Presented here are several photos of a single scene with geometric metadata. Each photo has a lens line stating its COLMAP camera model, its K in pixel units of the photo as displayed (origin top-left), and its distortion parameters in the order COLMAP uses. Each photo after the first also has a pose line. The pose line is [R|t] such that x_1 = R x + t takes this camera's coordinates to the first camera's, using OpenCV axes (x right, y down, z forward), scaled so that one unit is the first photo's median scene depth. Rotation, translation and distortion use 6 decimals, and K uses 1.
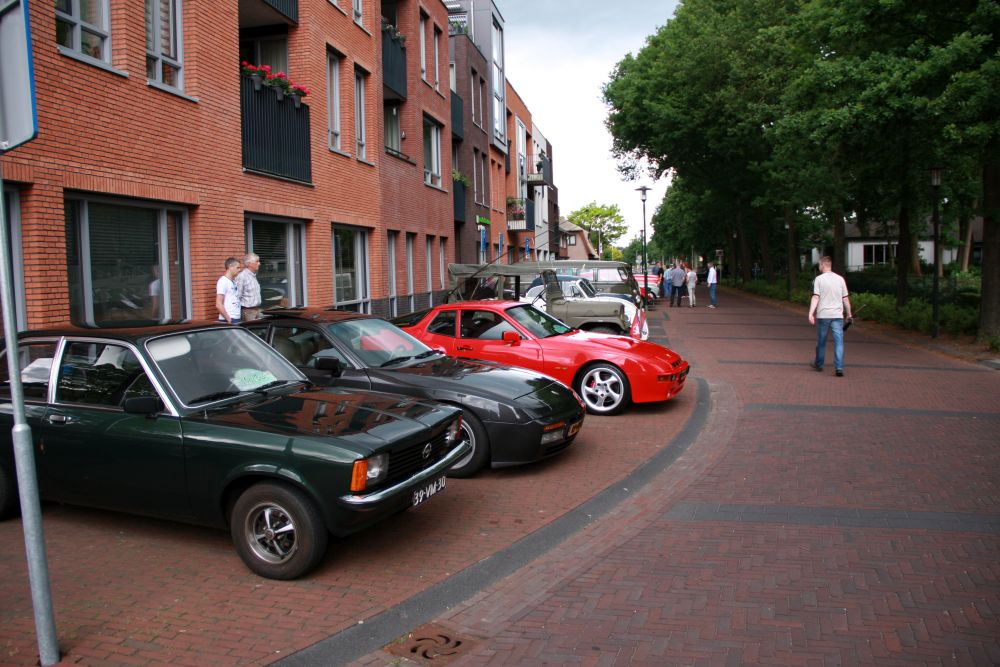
lens RADIAL K [[835.4, 0, 497.8], [0, 835.4, 326.3], [0, 0, 1]] dist [-0.120701, 0.010600]
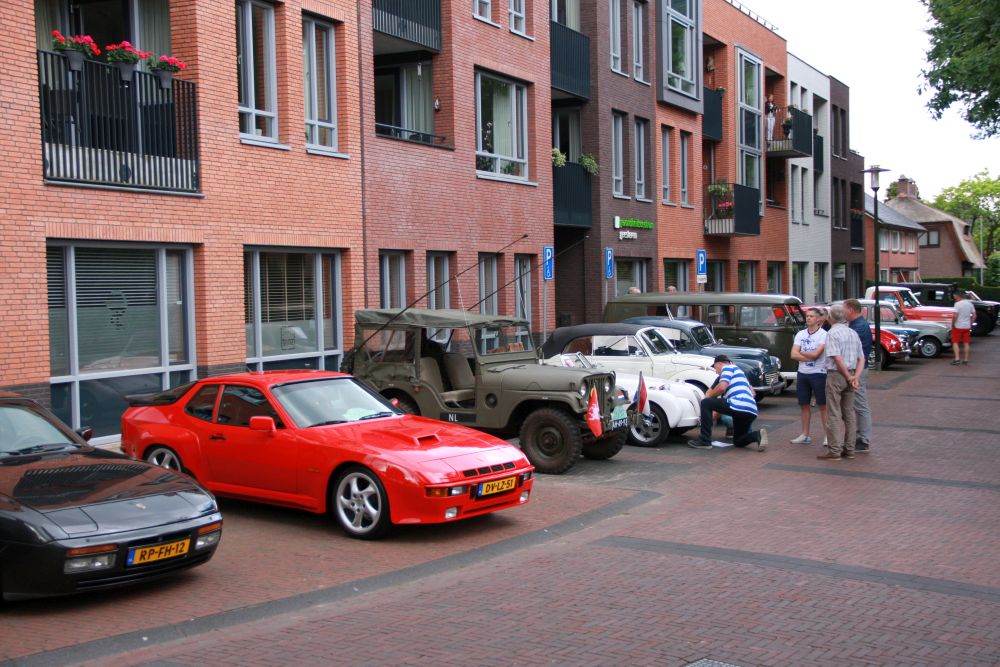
lens RADIAL K [[1351.0, 0, 499.9], [0, 1351.0, 337.0], [0, 0, 1]] dist [0.128976, 0.000000]
pose [[0.958426, 0.018720, -0.284727, 0.257204], [-0.025727, 0.999451, -0.020890, -0.020631], [0.284179, 0.027346, 0.958381, -0.040703]]
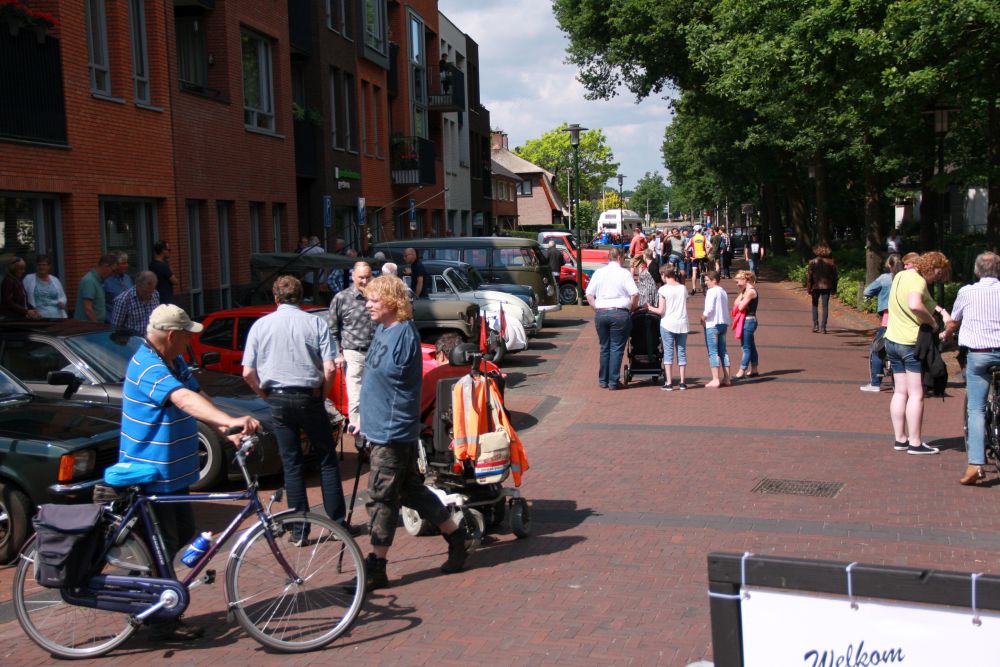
lens RADIAL K [[1404.3, 0, 499.2], [0, 1404.3, 332.3], [0, 0, 1]] dist [0.222705, 0.000000]
pose [[0.999018, -0.006225, 0.043876, 0.077693], [0.005911, 0.999956, 0.007283, -0.006181], [-0.043919, -0.007017, 0.999010, -0.232553]]
